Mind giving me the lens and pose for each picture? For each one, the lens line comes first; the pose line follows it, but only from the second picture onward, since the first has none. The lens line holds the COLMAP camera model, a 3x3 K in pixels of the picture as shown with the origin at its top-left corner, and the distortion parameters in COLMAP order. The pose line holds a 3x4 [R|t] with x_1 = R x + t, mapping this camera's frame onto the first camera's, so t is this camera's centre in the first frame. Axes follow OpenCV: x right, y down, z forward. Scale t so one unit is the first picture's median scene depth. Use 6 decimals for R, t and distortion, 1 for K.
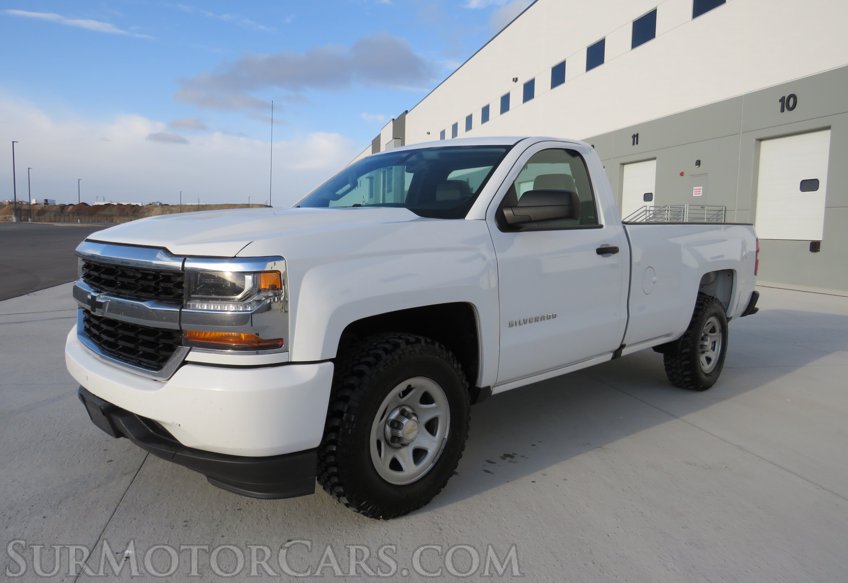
lens RADIAL K [[633.3, 0, 421.3], [0, 633.3, 293.8], [0, 0, 1]] dist [-0.026898, 0.005111]
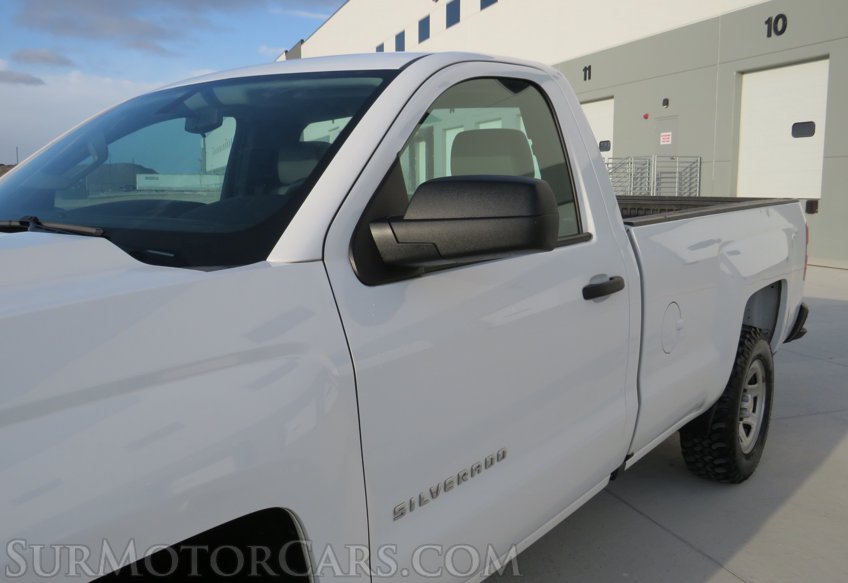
lens RADIAL K [[755.5, 0, 423.5], [0, 755.5, 292.0], [0, 0, 1]] dist [-0.035707, -0.000784]
pose [[0.992606, -0.039014, 0.114941, 0.066693], [0.034474, 0.998555, 0.041227, -0.069869], [-0.116383, -0.036959, 0.992516, 0.325255]]
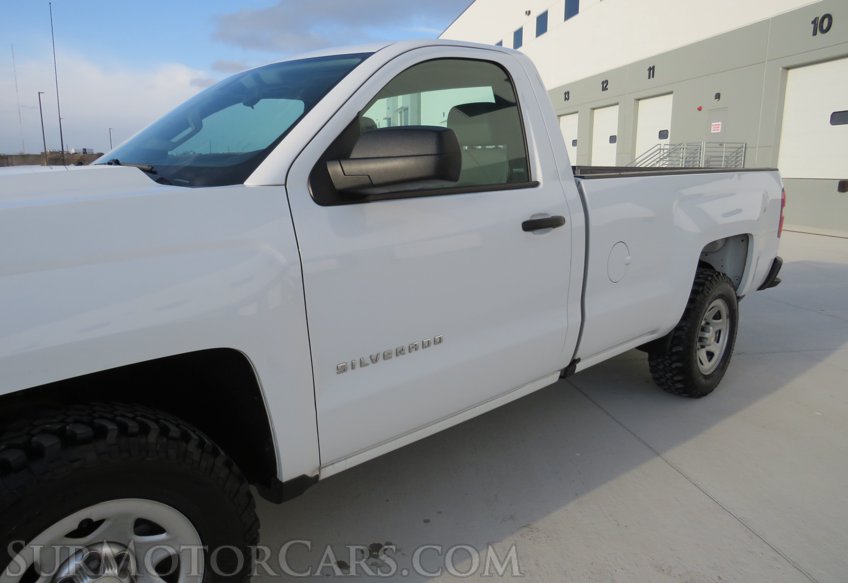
lens RADIAL K [[602.5, 0, 422.1], [0, 602.5, 291.9], [0, 0, 1]] dist [-0.041289, 0.027654]
pose [[0.998989, -0.009616, -0.043924, 0.148595], [0.013874, 0.995120, 0.097691, -0.045146], [0.042770, -0.098202, 0.994247, 0.291982]]
